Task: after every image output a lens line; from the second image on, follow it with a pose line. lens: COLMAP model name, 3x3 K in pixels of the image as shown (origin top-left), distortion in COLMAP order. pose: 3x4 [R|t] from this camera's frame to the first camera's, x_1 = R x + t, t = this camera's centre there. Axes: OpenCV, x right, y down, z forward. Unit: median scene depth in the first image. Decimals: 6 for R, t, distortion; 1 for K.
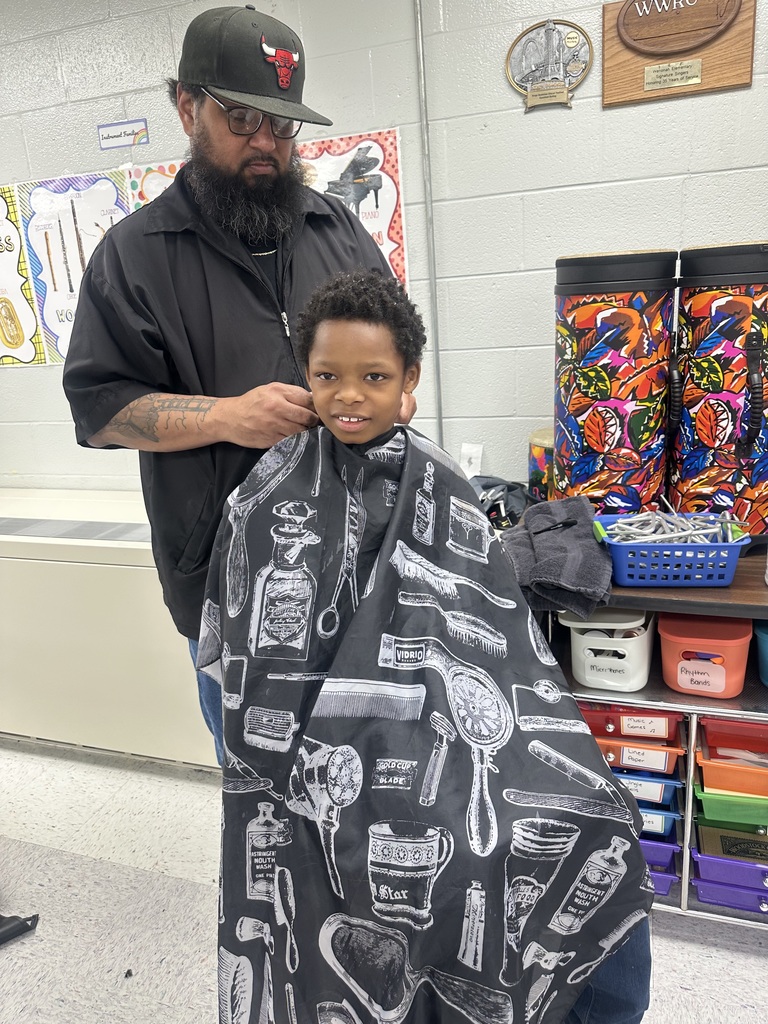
lens RADIAL K [[738.9, 0, 381.8], [0, 738.9, 508.3], [0, 0, 1]] dist [0.003850, -0.008986]
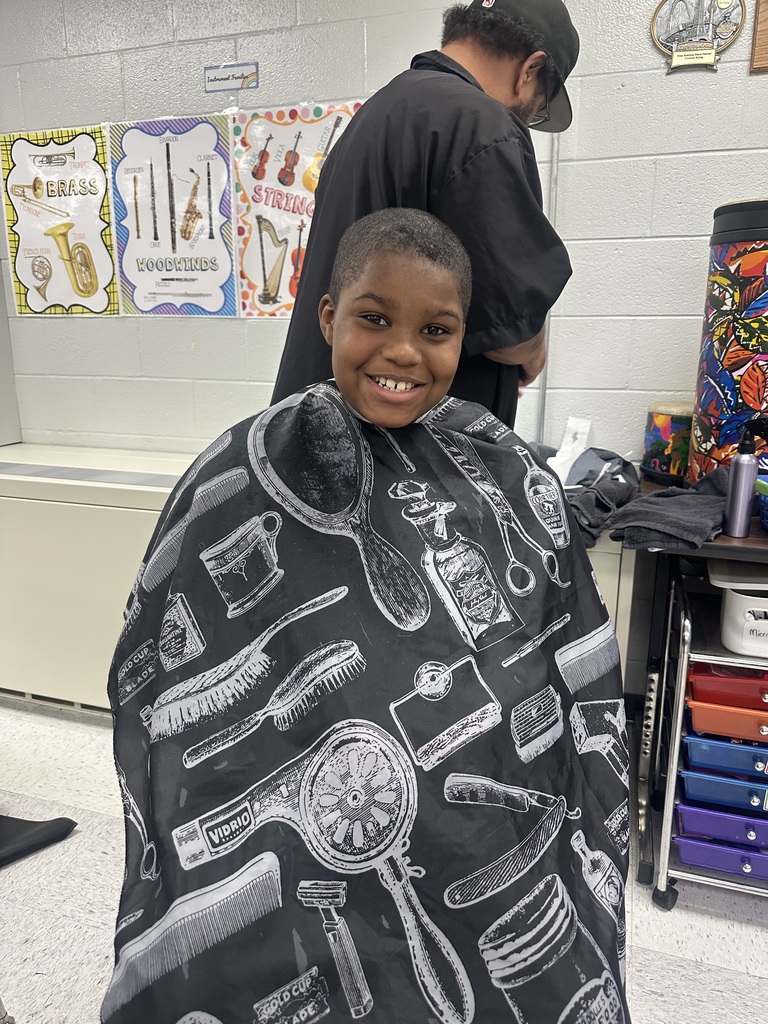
lens RADIAL K [[739.2, 0, 384.0], [0, 739.2, 512.0], [0, 0, 1]] dist [-0.000855, -0.009605]
pose [[0.997487, 0.066025, 0.025692, -0.169137], [-0.064830, 0.996888, -0.044849, 0.110859], [-0.028573, 0.043071, 0.998663, 0.068270]]
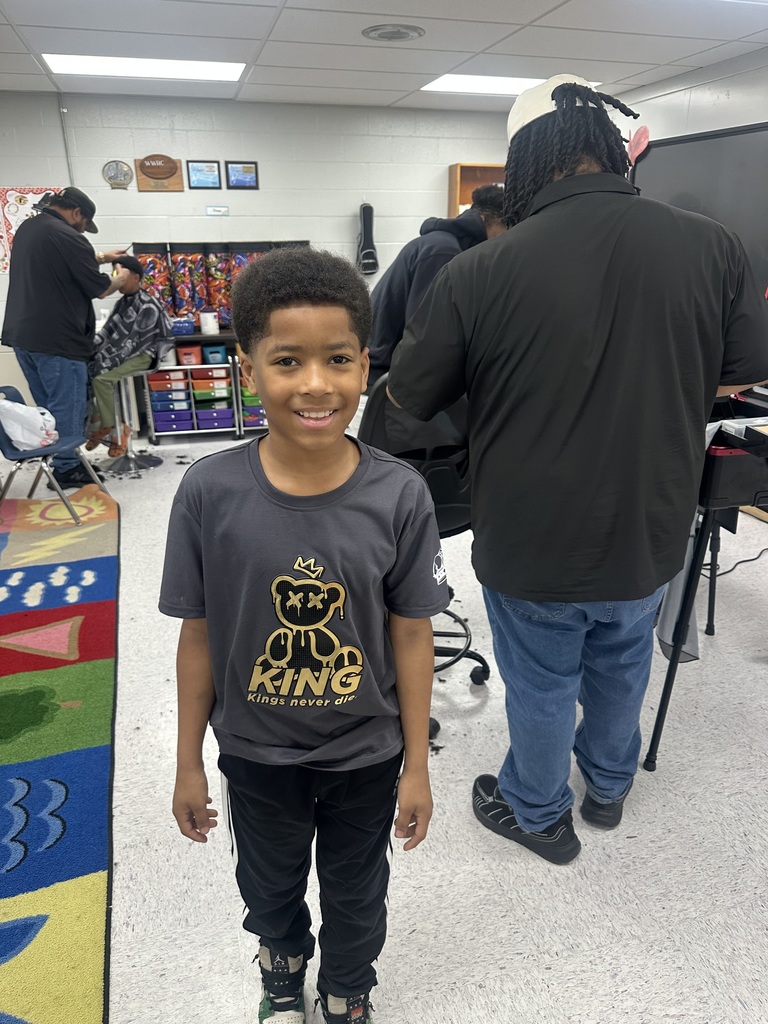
lens RADIAL K [[736.4, 0, 387.0], [0, 736.4, 529.4], [0, 0, 1]] dist [0.001941, -0.005219]
pose [[0.821260, -0.151405, 0.550099, -0.736574], [0.113159, 0.988218, 0.103051, 0.638567], [-0.559221, -0.022383, 0.828717, -2.119357]]
